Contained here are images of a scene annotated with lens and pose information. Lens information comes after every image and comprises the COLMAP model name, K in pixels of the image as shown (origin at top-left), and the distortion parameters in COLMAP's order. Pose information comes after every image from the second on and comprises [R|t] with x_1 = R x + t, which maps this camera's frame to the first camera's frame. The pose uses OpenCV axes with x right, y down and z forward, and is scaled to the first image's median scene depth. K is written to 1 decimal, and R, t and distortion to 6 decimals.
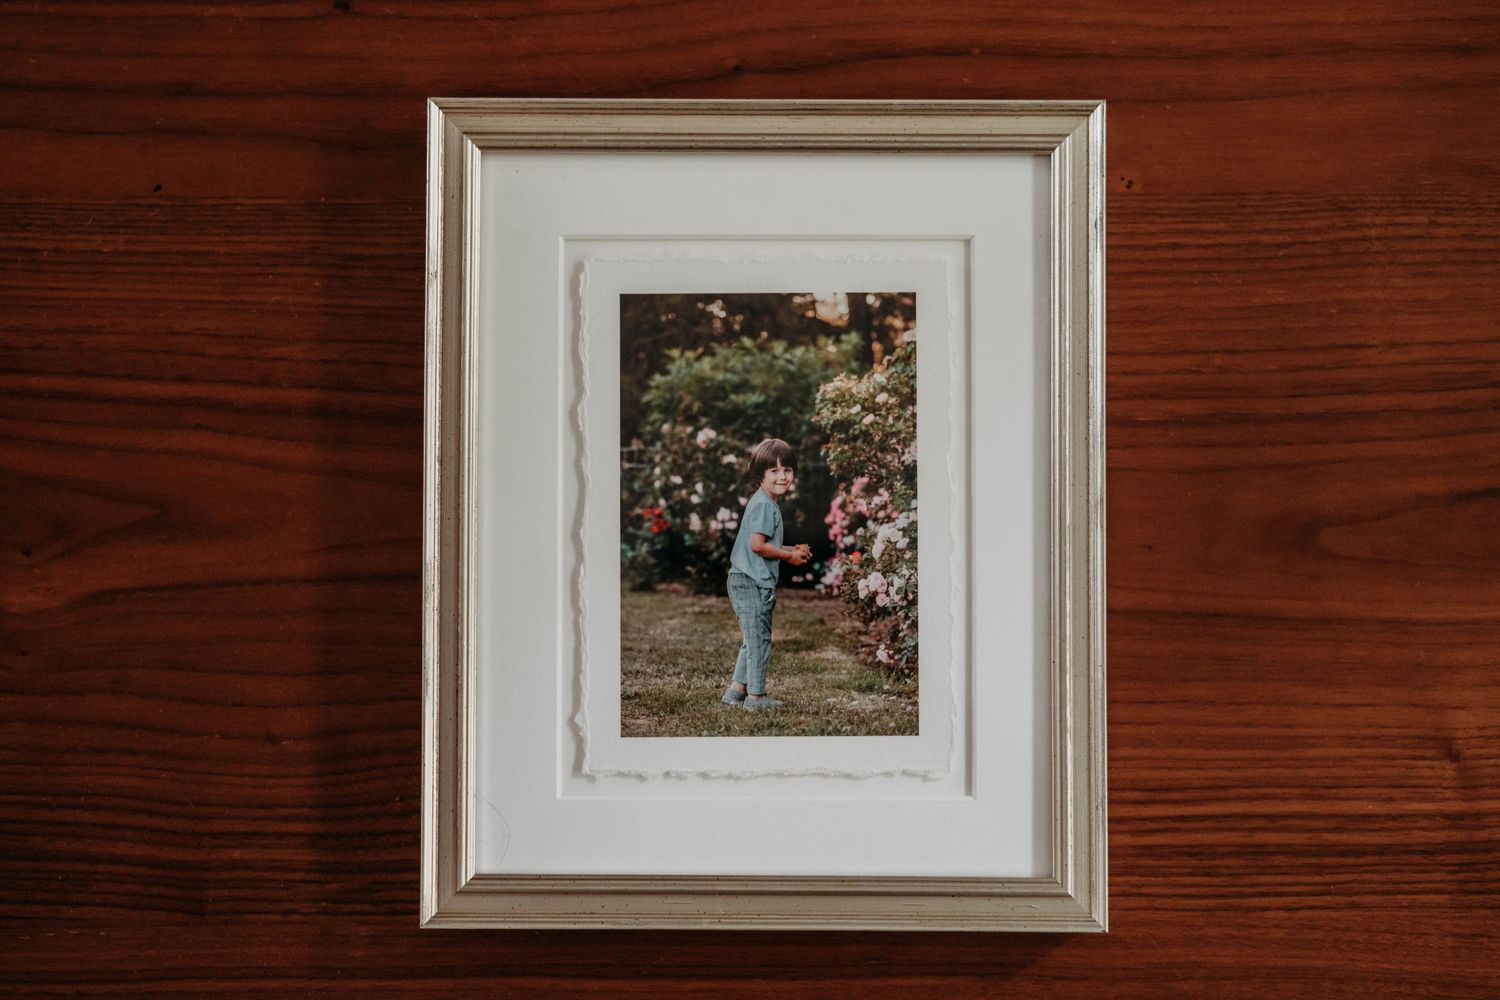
lens RADIAL K [[1569.8, 0, 750.0], [0, 1569.8, 500.0], [0, 0, 1]] dist [0.009002, 0.007292]
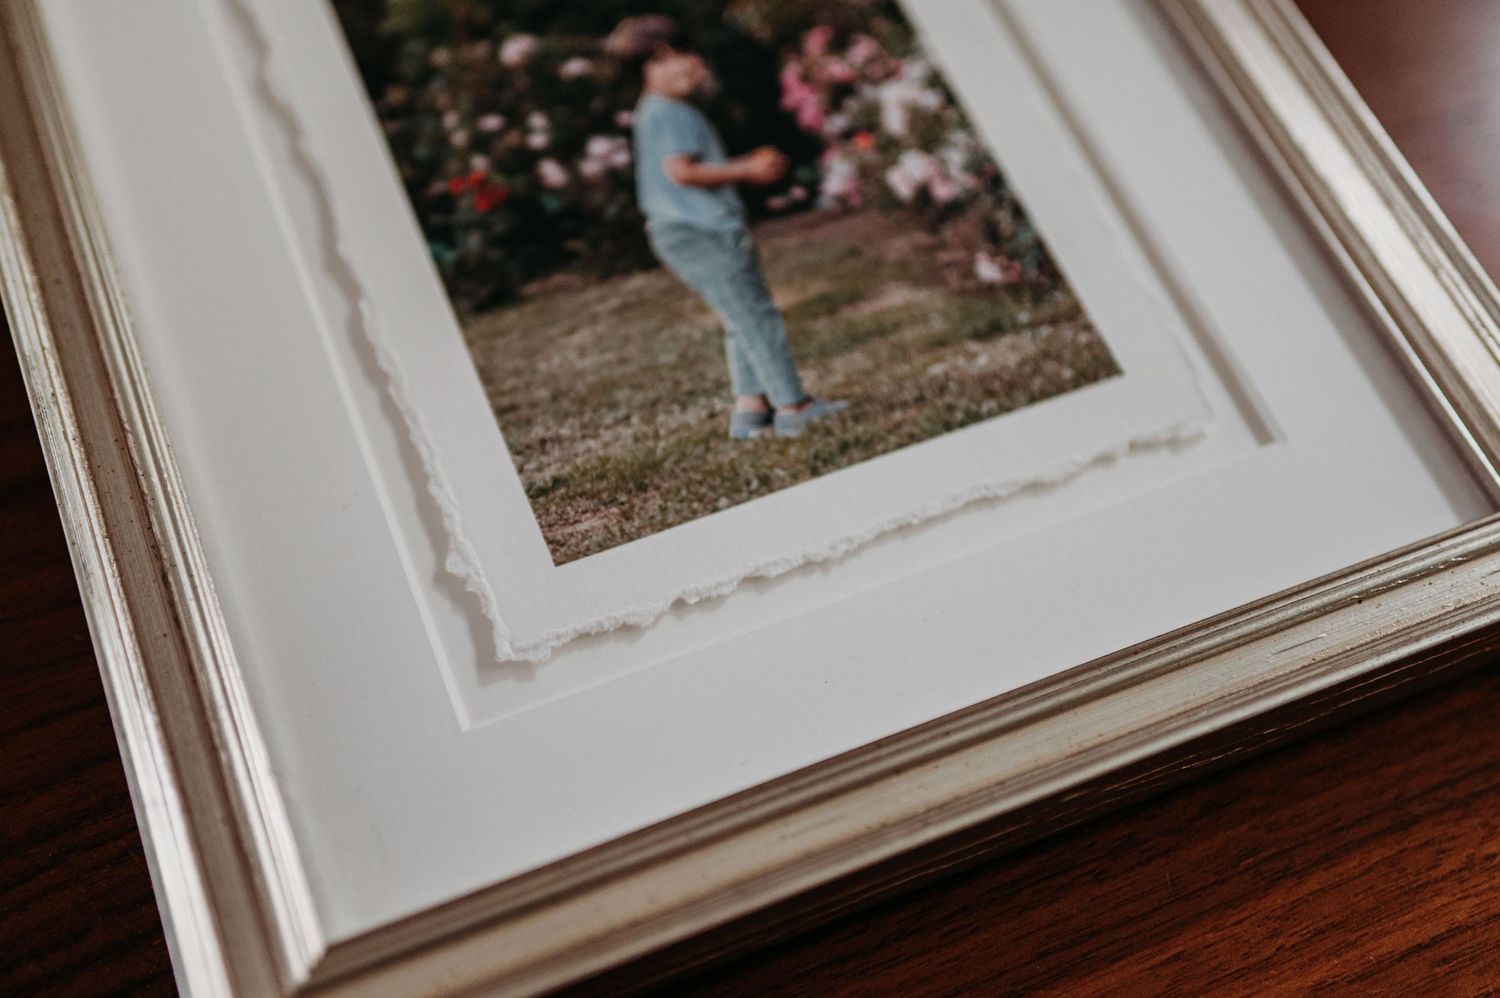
lens RADIAL K [[1569.8, 0, 750.0], [0, 1569.8, 499.0], [0, 0, 1]] dist [0.009002, 0.007292]
pose [[0.924509, -0.327369, 0.195225, -0.111212], [0.374282, 0.876573, -0.302543, 0.289085], [-0.072085, 0.352773, 0.932928, 0.556899]]
